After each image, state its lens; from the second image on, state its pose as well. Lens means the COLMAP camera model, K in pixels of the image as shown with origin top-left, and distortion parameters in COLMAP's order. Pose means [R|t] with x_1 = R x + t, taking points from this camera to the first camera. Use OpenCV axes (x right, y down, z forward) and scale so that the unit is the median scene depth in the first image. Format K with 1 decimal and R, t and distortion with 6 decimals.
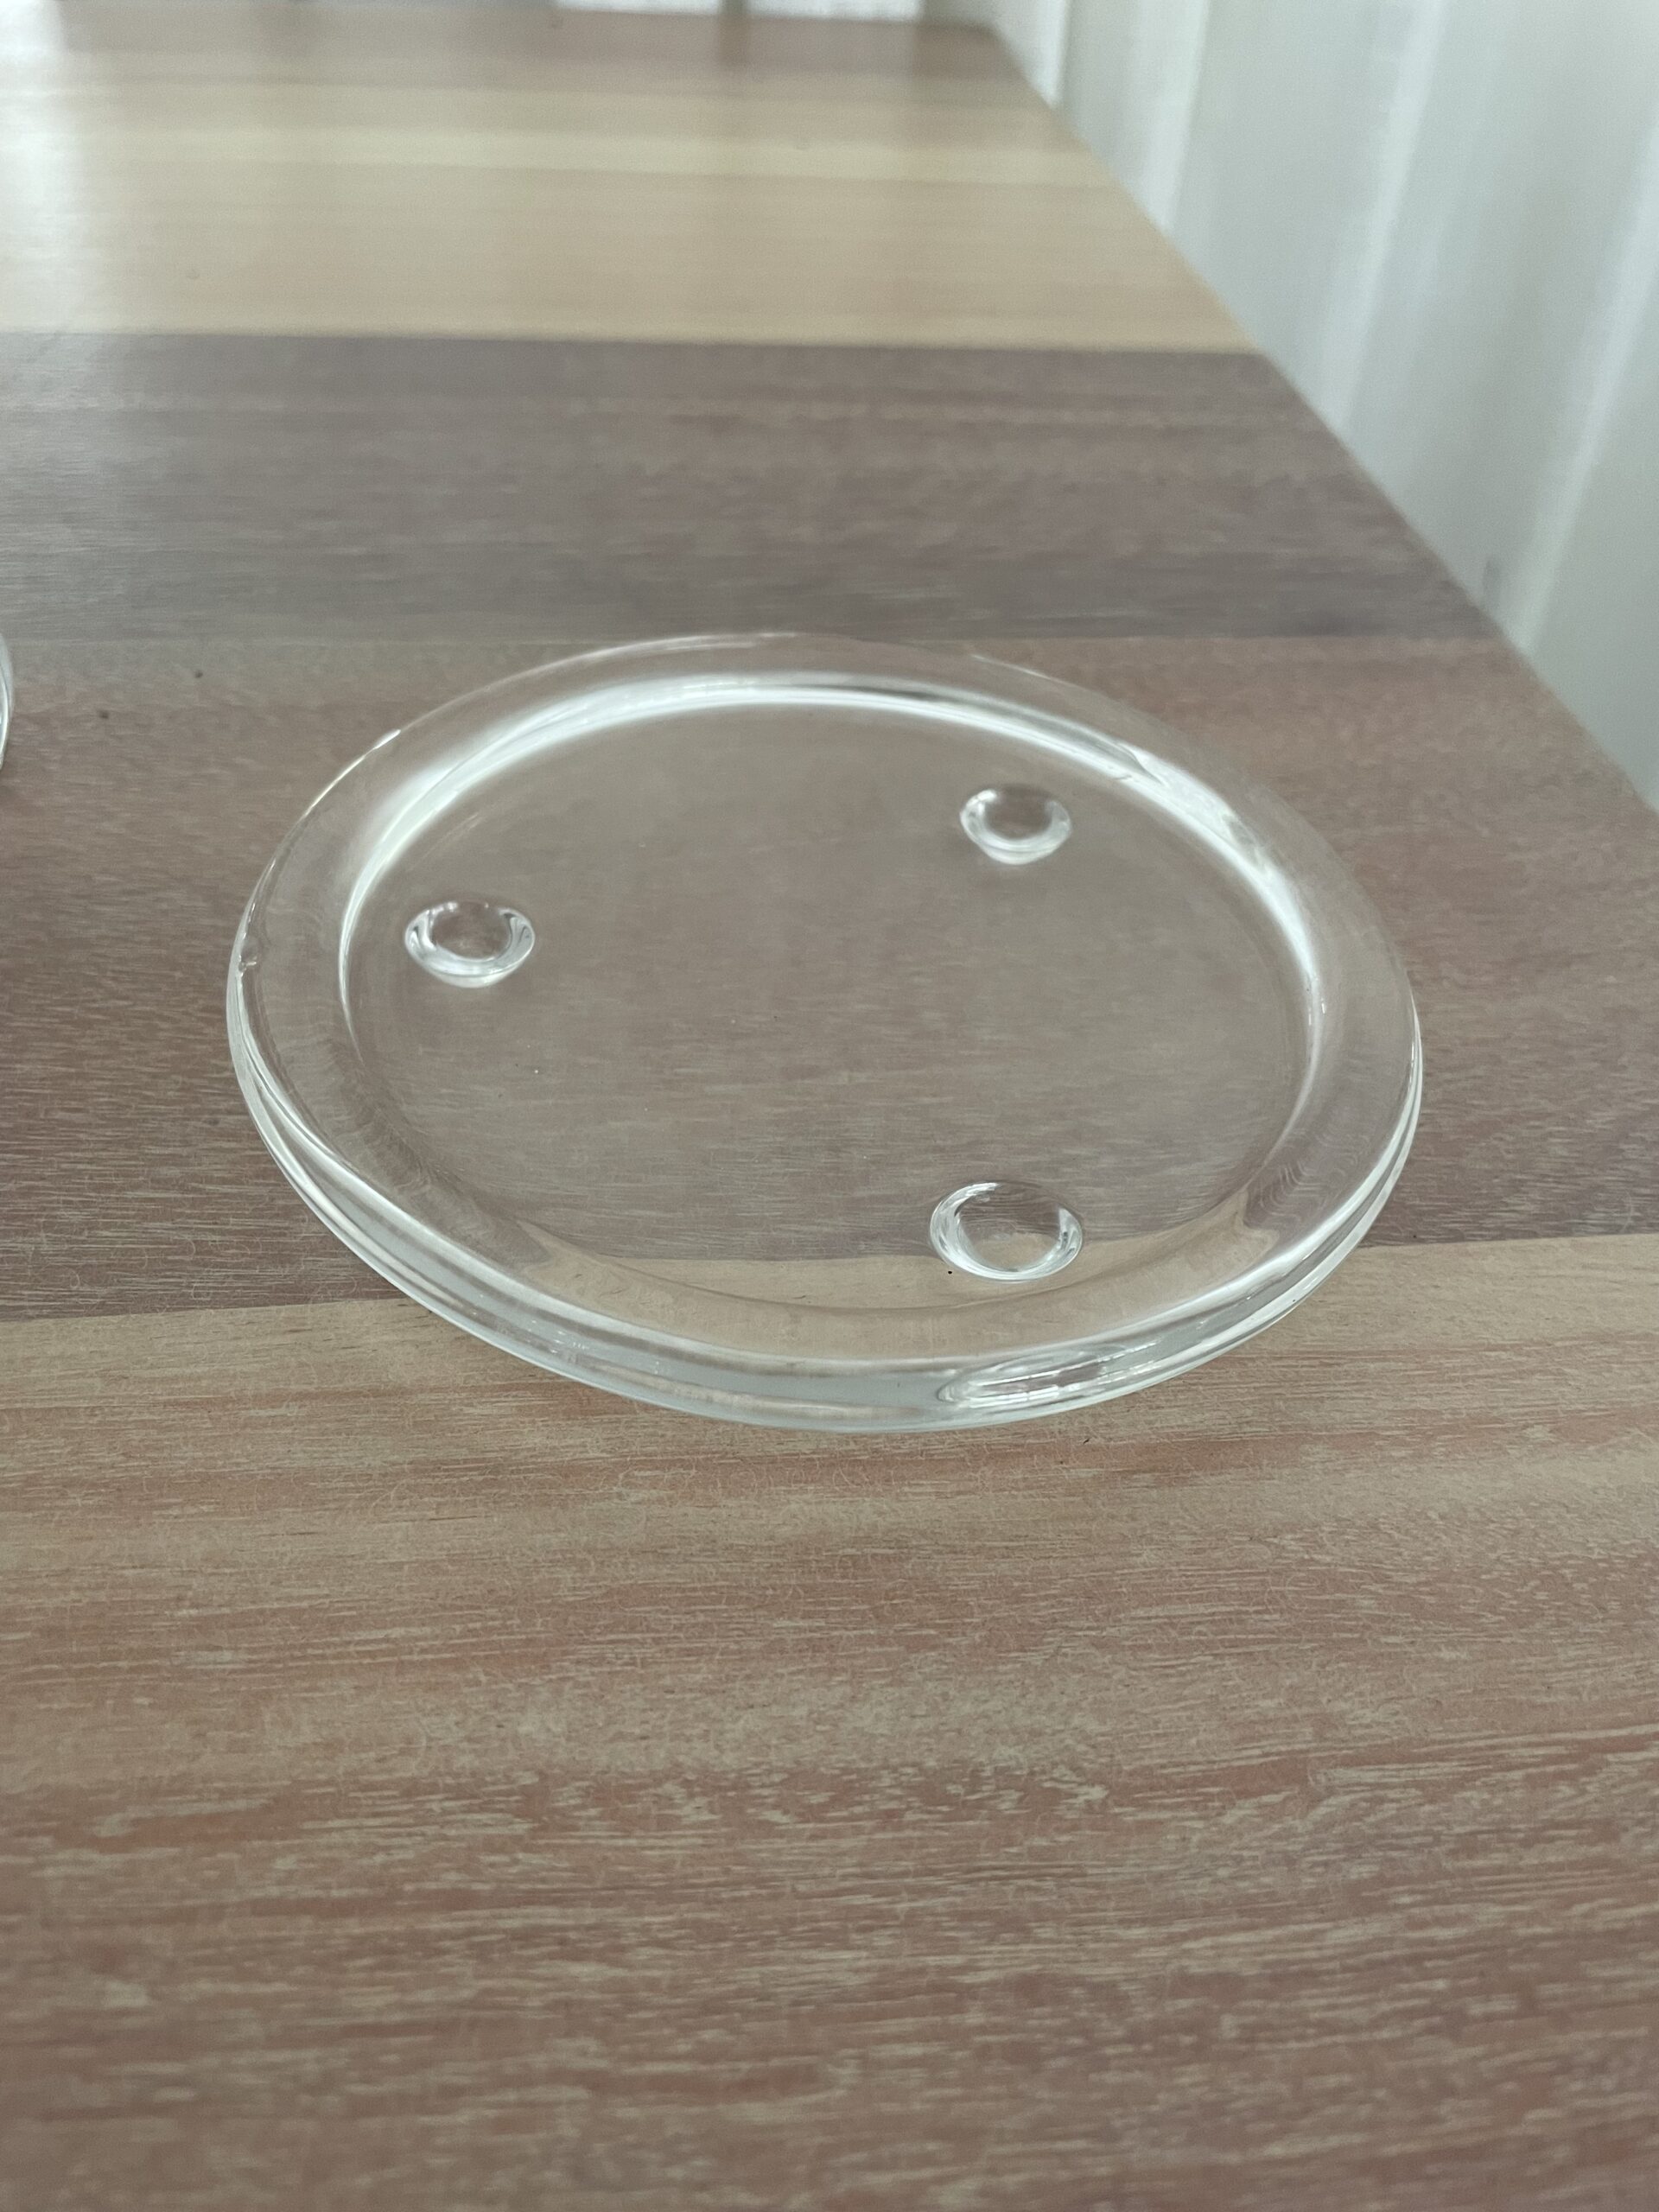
lens RADIAL K [[1687.8, 0, 831.2], [0, 1687.8, 1042.2], [0, 0, 1]] dist [0.048784, -0.078107]
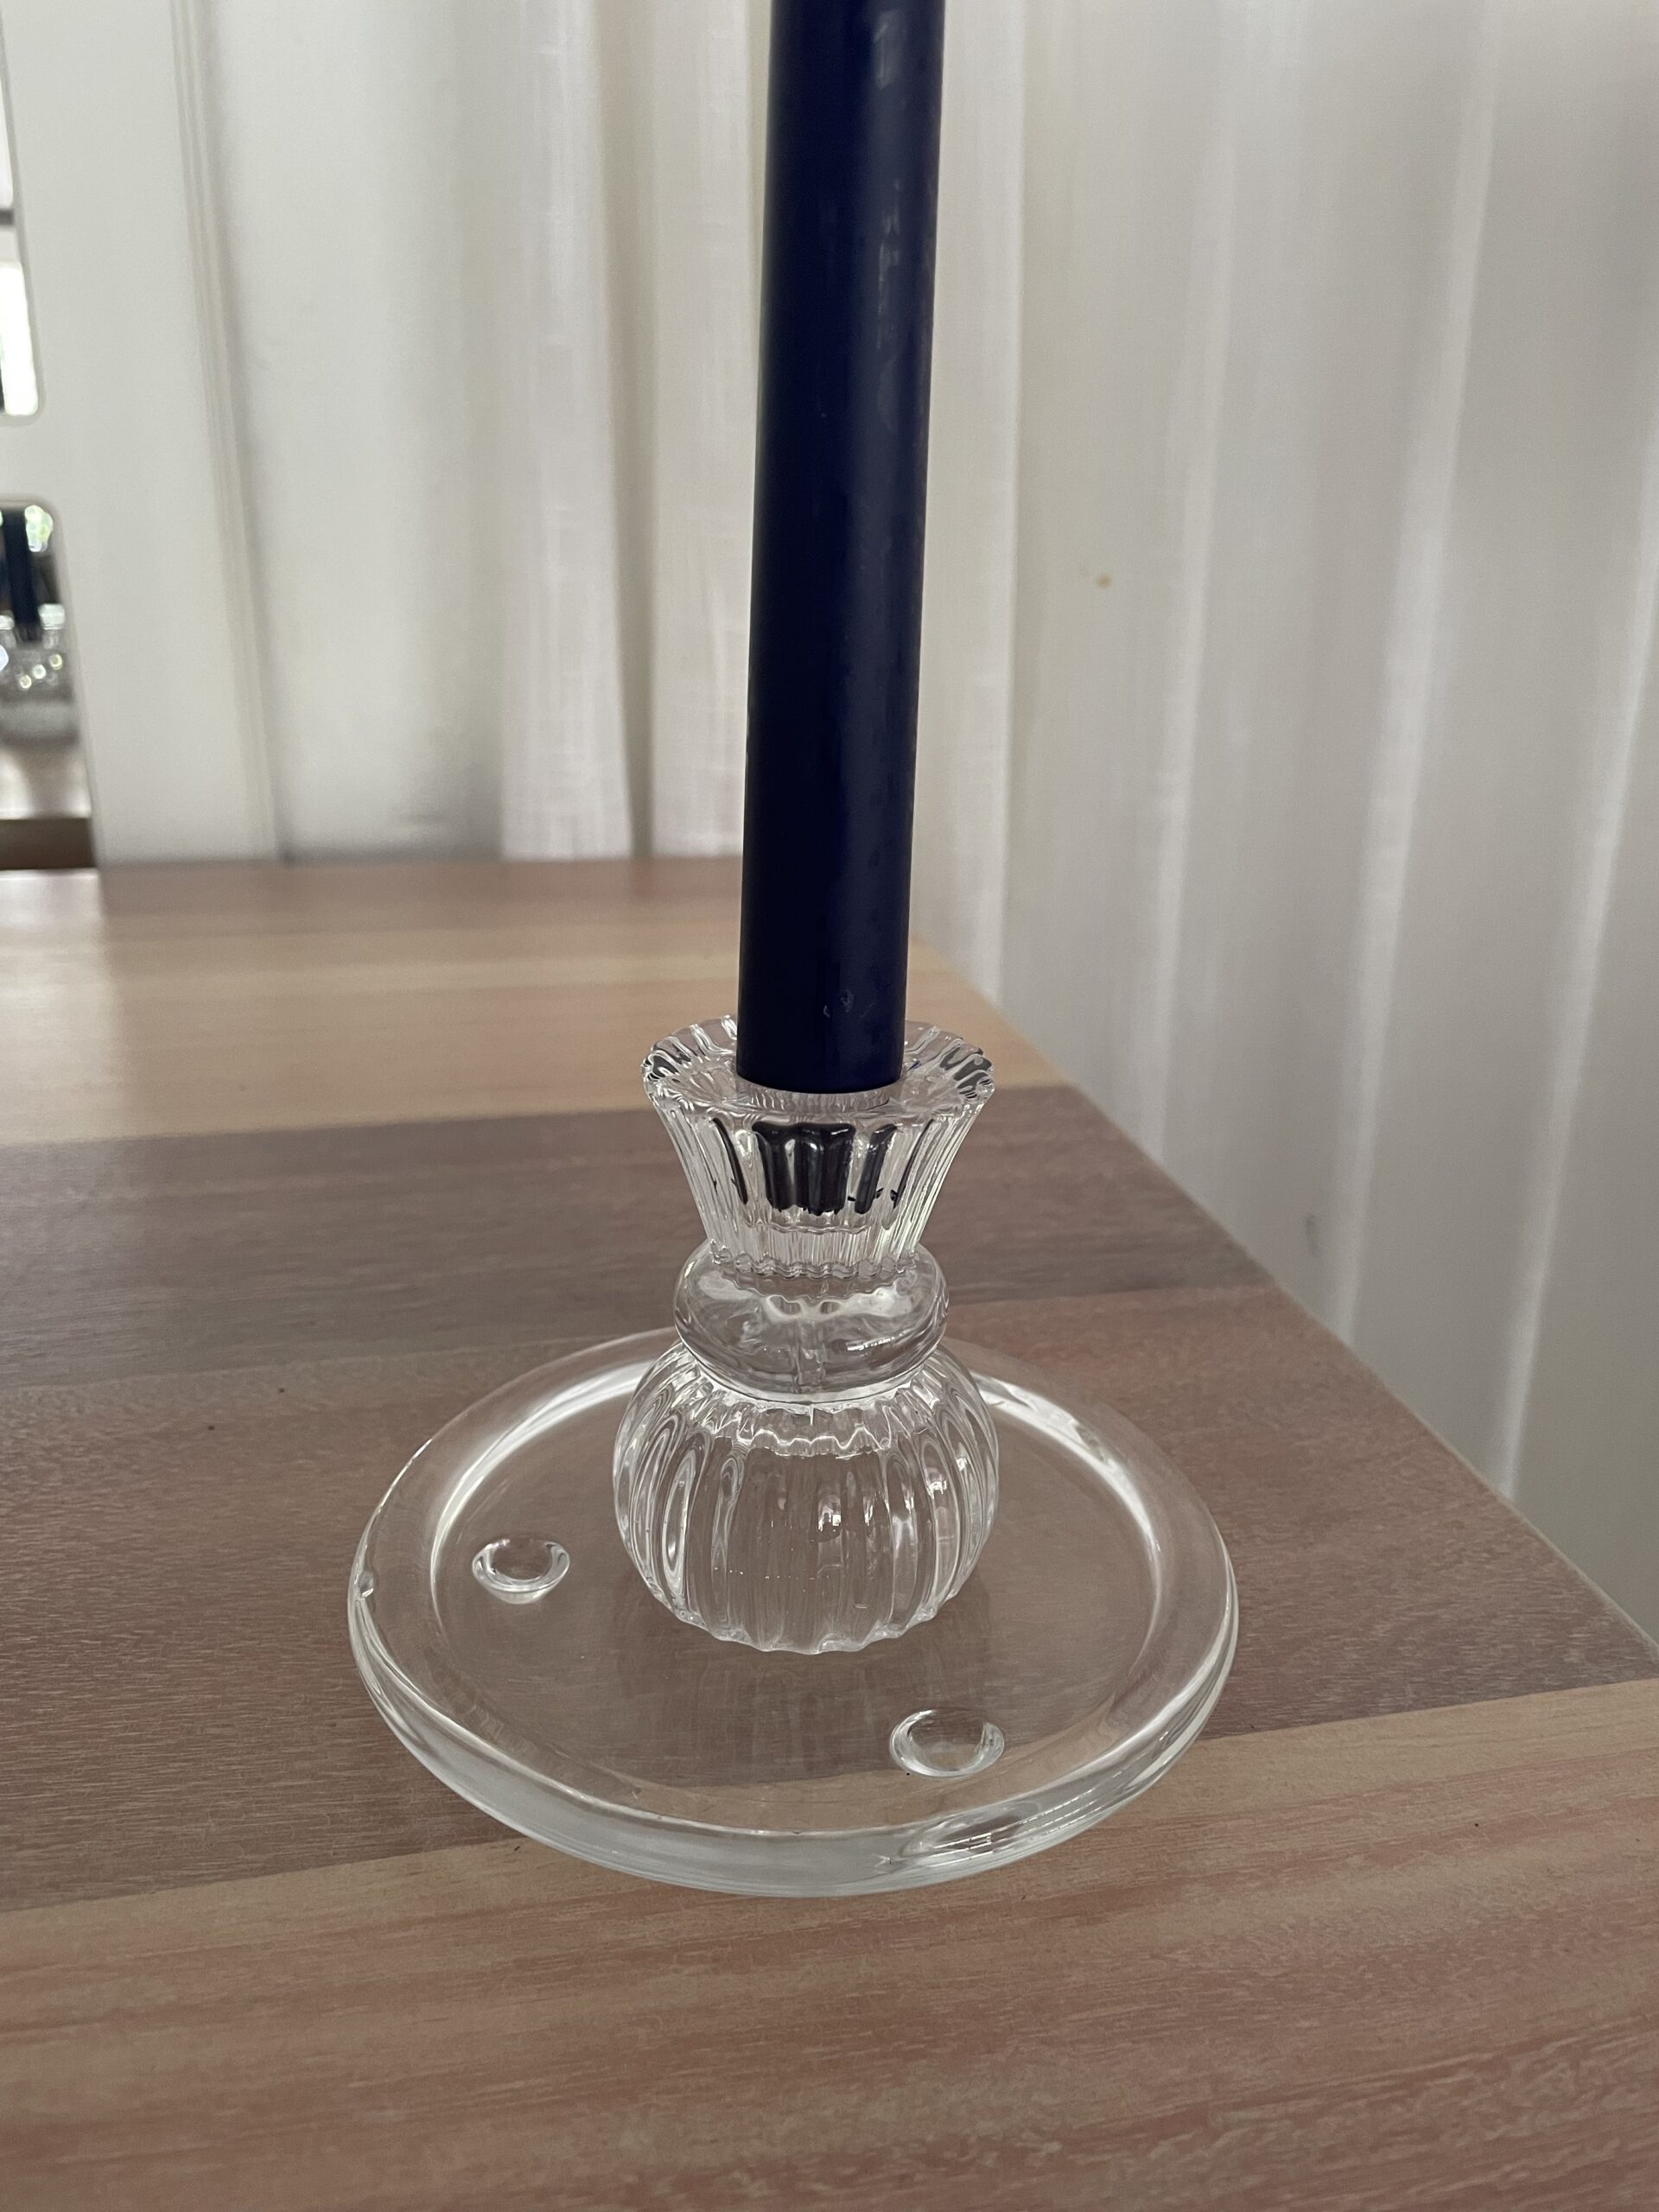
lens RADIAL K [[1687.8, 0, 831.2], [0, 1687.8, 1042.2], [0, 0, 1]] dist [0.048784, -0.078107]
pose [[0.995334, -0.069071, 0.067377, -0.041990], [0.089915, 0.917299, -0.387915, 0.124155], [-0.035012, 0.392163, 0.919229, -0.480266]]
